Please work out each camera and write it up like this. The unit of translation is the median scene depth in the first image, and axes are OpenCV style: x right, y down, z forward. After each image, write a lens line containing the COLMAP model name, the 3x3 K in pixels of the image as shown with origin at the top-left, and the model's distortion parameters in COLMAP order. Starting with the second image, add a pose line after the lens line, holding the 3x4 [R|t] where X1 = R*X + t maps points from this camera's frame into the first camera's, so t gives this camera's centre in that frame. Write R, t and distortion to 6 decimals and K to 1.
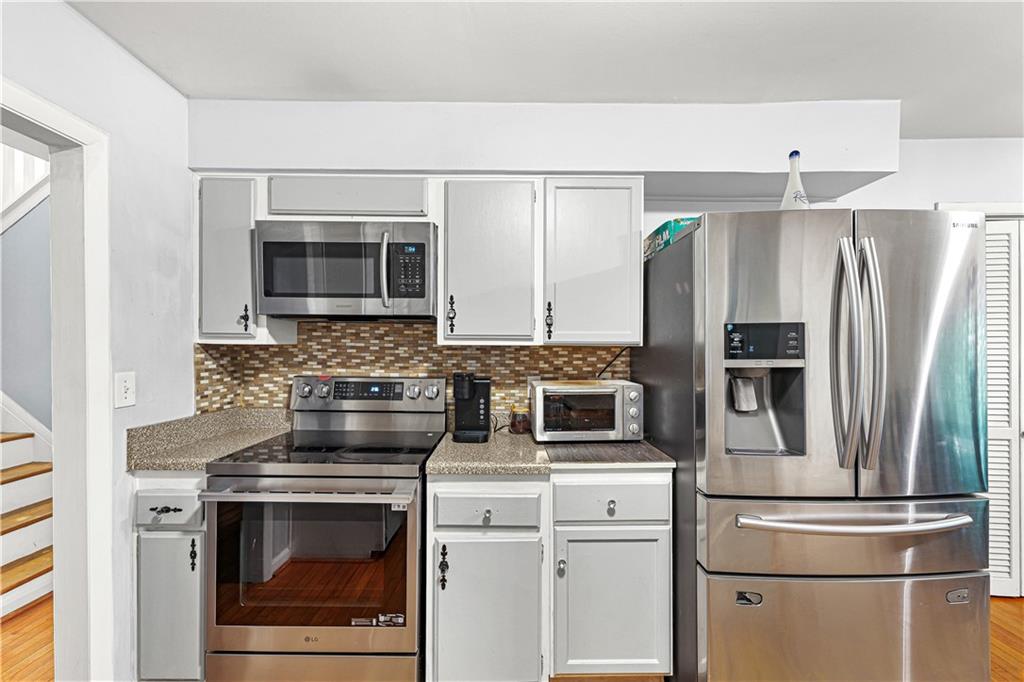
lens RADIAL K [[420.8, 0, 510.9], [0, 420.8, 343.9], [0, 0, 1]] dist [-0.003706, 0.000861]
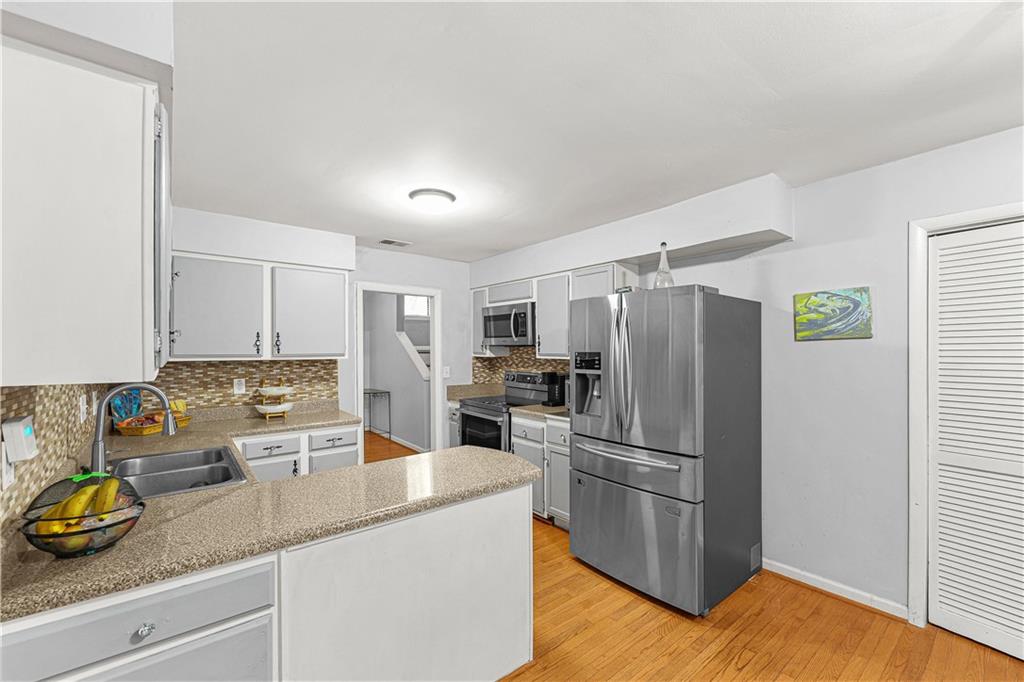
lens RADIAL K [[420.8, 0, 511.7], [0, 420.8, 349.2], [0, 0, 1]] dist [-0.003706, 0.000861]
pose [[0.621538, -0.002047, -0.783381, 1.401645], [0.008966, 0.999950, 0.004500, -0.053500], [0.783332, -0.009821, 0.621526, -0.404950]]
